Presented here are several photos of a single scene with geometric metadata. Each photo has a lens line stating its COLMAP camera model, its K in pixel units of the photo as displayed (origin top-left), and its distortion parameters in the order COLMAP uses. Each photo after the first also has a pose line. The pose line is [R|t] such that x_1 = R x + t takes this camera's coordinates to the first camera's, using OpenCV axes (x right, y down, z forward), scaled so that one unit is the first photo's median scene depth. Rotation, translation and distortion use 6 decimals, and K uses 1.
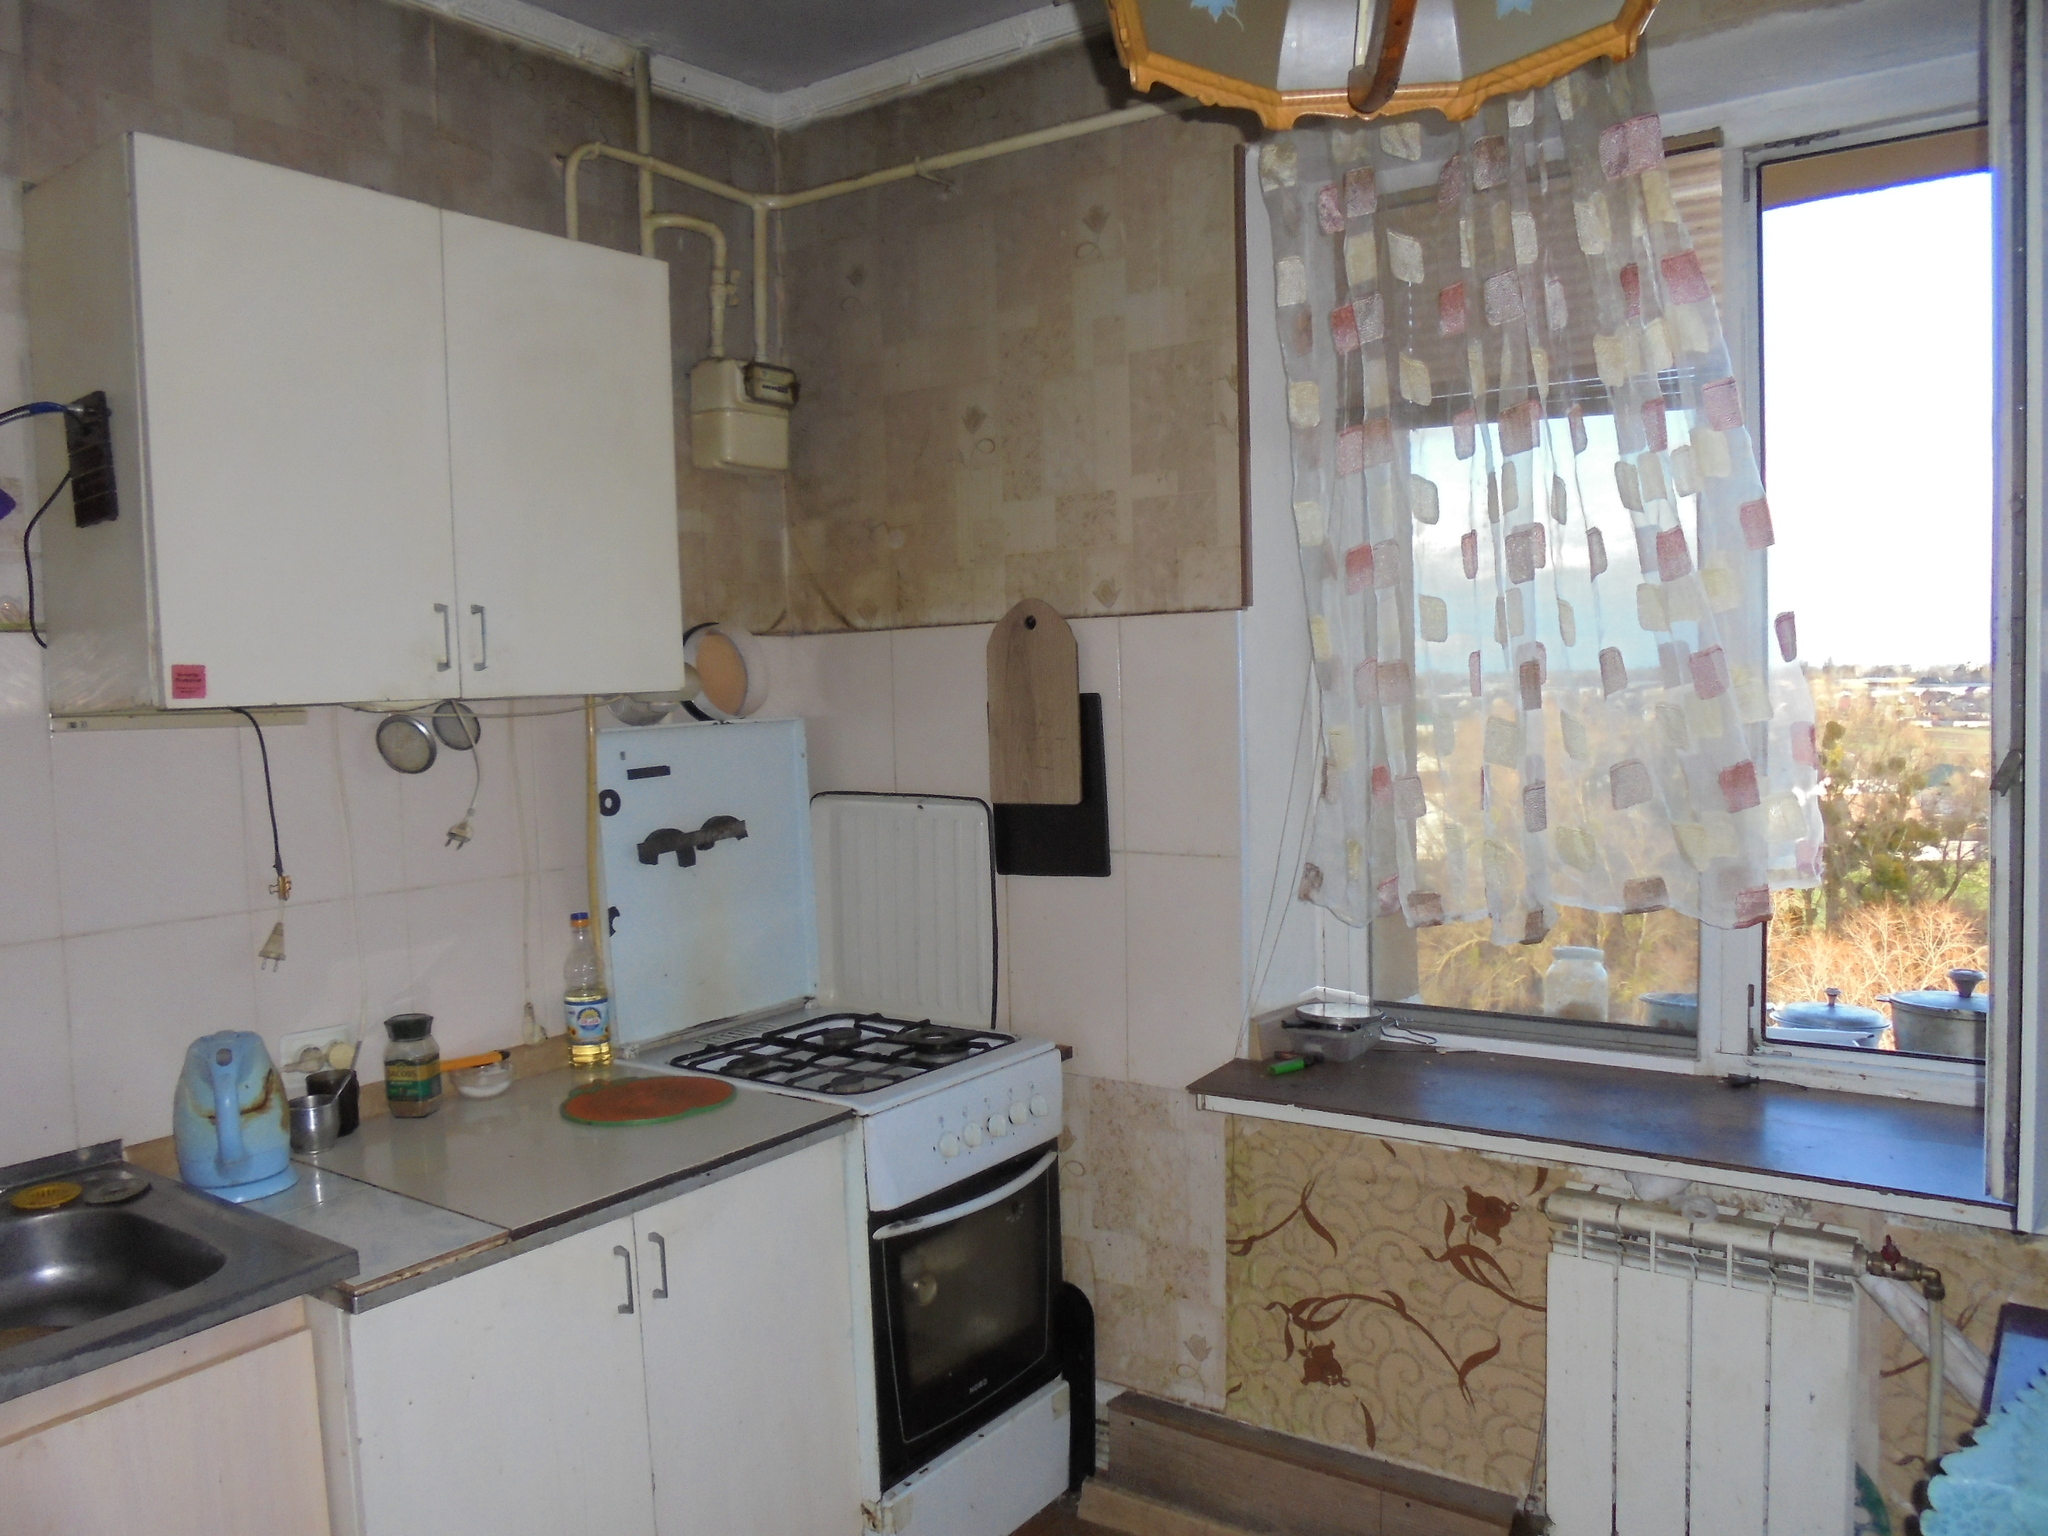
lens RADIAL K [[1519.4, 0, 1024.0], [0, 1519.4, 768.0], [0, 0, 1]] dist [-0.142609, 0.110010]
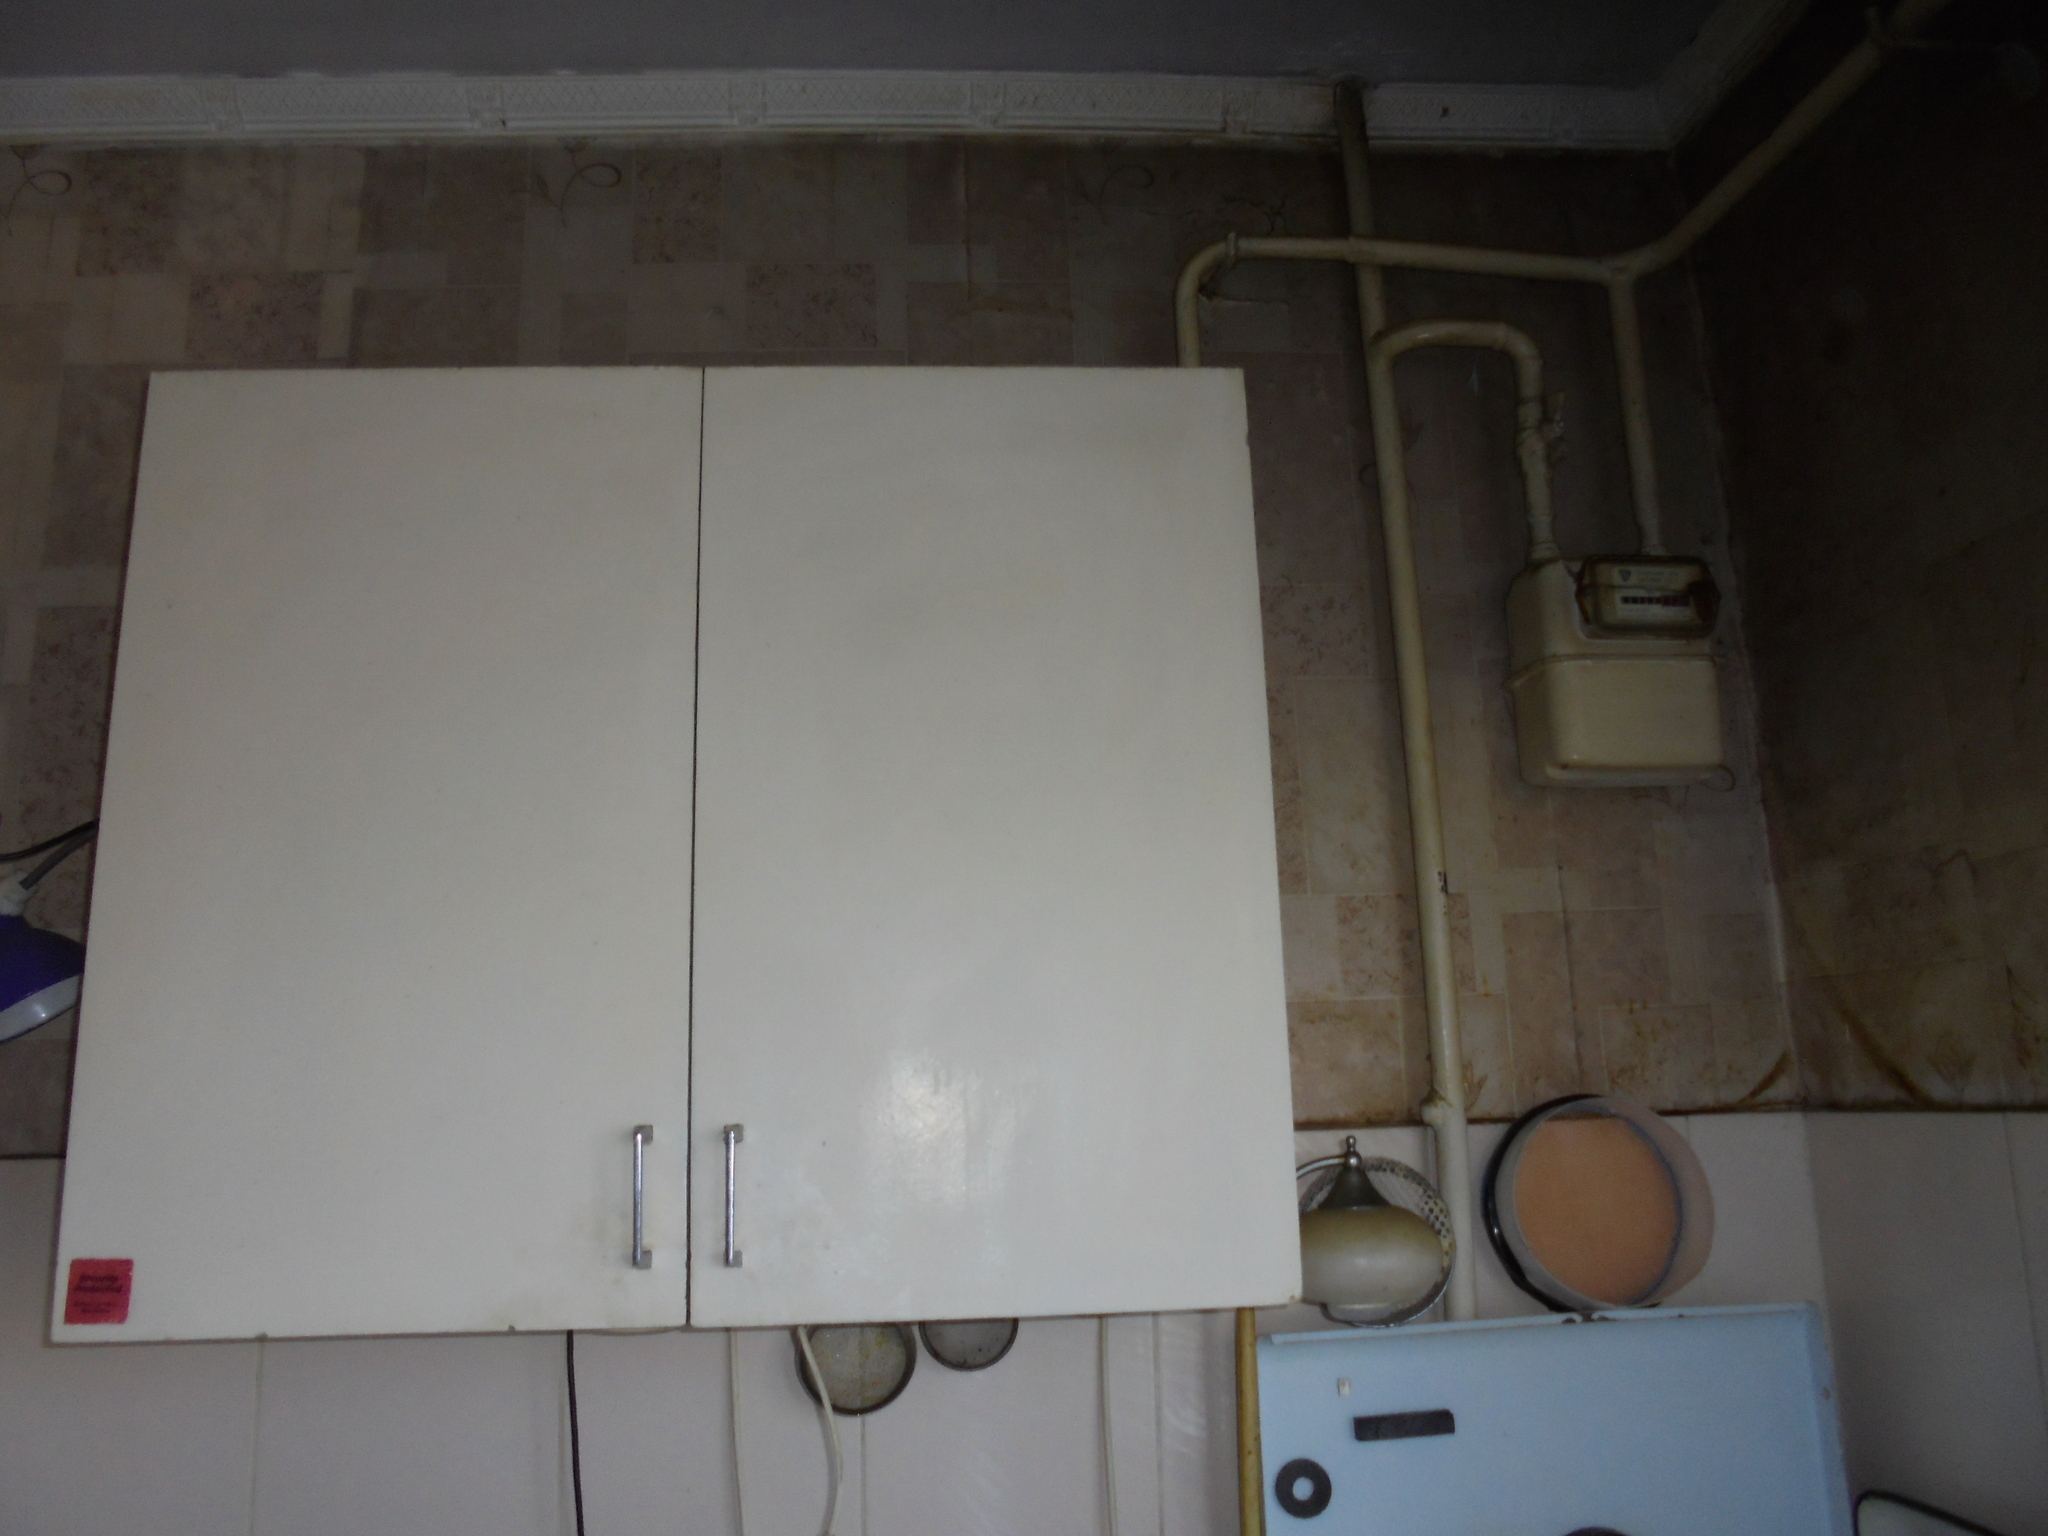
lens RADIAL K [[1519.4, 0, 1024.0], [0, 1519.4, 768.0], [0, 0, 1]] dist [-0.142609, 0.110010]
pose [[0.647426, -0.147053, -0.747806, 0.049598], [-0.036299, 0.974145, -0.222989, -0.087406], [0.761263, 0.171514, 0.625349, 0.557608]]
